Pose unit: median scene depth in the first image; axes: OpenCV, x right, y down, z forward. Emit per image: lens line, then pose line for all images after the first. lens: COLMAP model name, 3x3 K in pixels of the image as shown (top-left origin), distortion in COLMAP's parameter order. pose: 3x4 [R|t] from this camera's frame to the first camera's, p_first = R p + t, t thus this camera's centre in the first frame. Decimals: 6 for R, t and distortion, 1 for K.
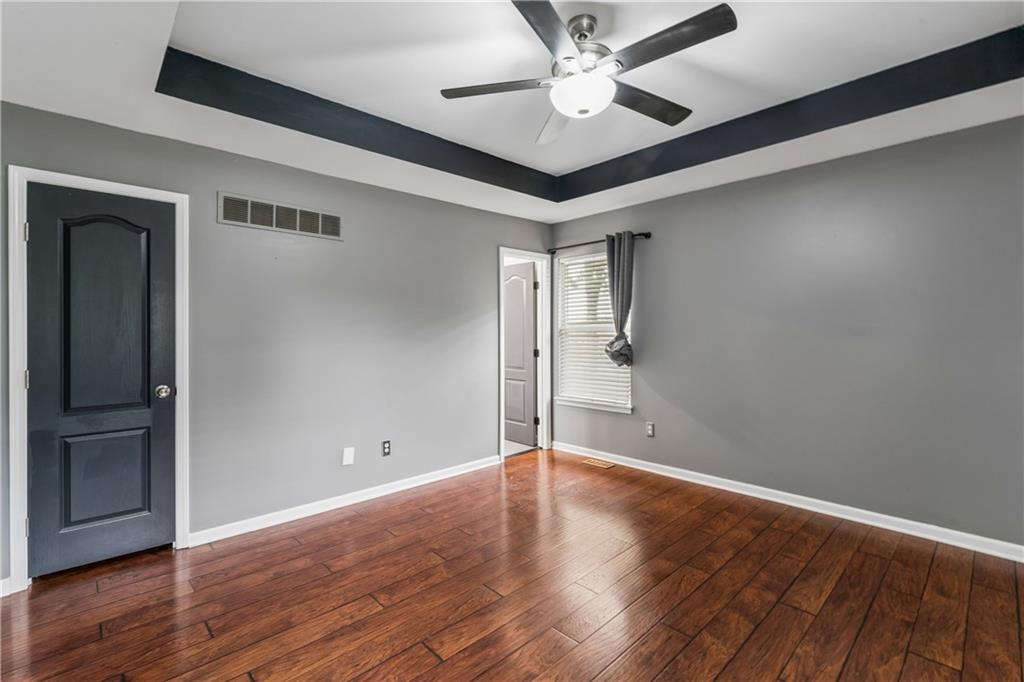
lens RADIAL K [[465.2, 0, 507.1], [0, 465.2, 332.0], [0, 0, 1]] dist [0.000150, -0.000044]
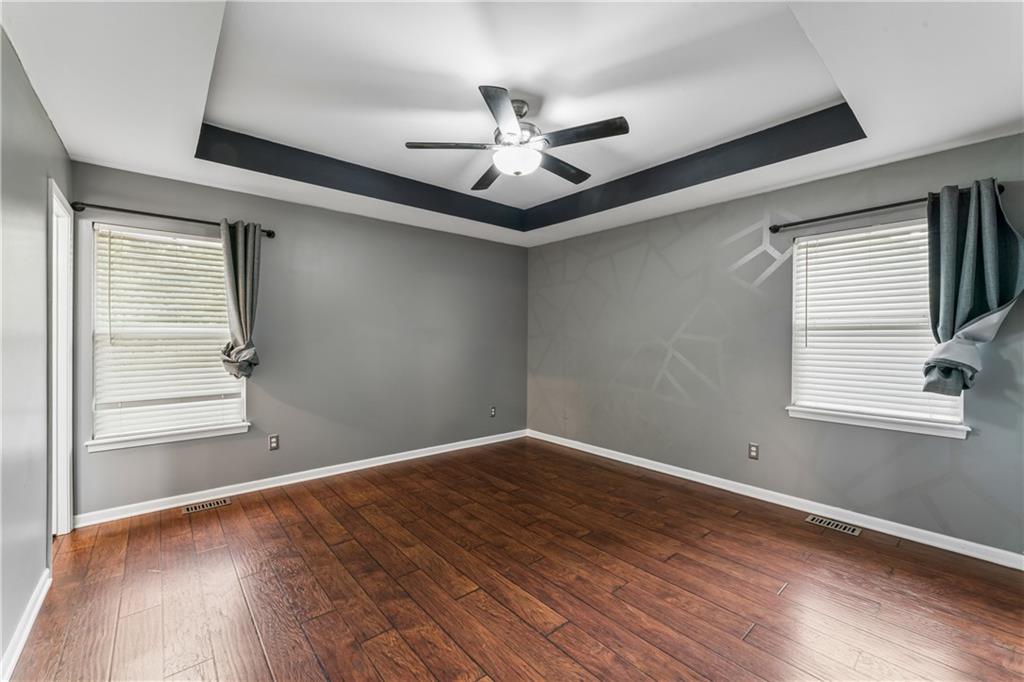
lens RADIAL K [[421.4, 0, 512.0], [0, 421.4, 341.0], [0, 0, 1]] dist [0.001424, 0.000098]
pose [[0.030629, -0.001758, 0.999529, -0.707544], [-0.003971, 0.999990, 0.001880, 0.001297], [-0.999523, -0.004027, 0.030622, 0.656589]]
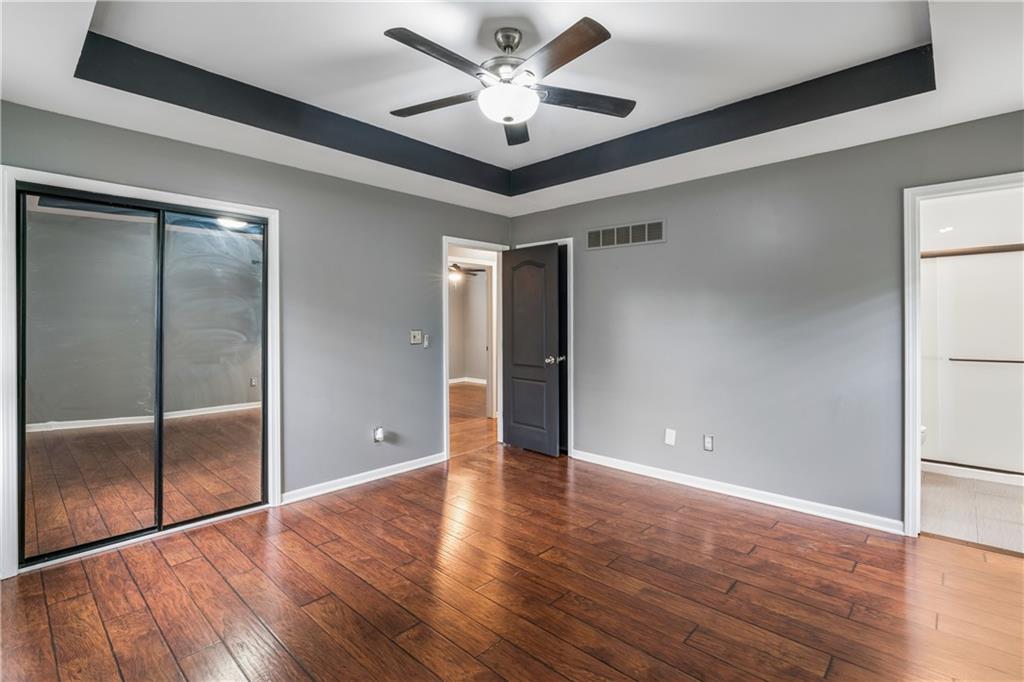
lens RADIAL K [[469.6, 0, 512.4], [0, 469.6, 320.4], [0, 0, 1]] dist [-0.001519, -0.000062]
pose [[0.069491, 0.003504, -0.997576, 0.835761], [0.001180, 0.999993, 0.003595, -0.013996], [0.997582, -0.001427, 0.069486, 0.626286]]
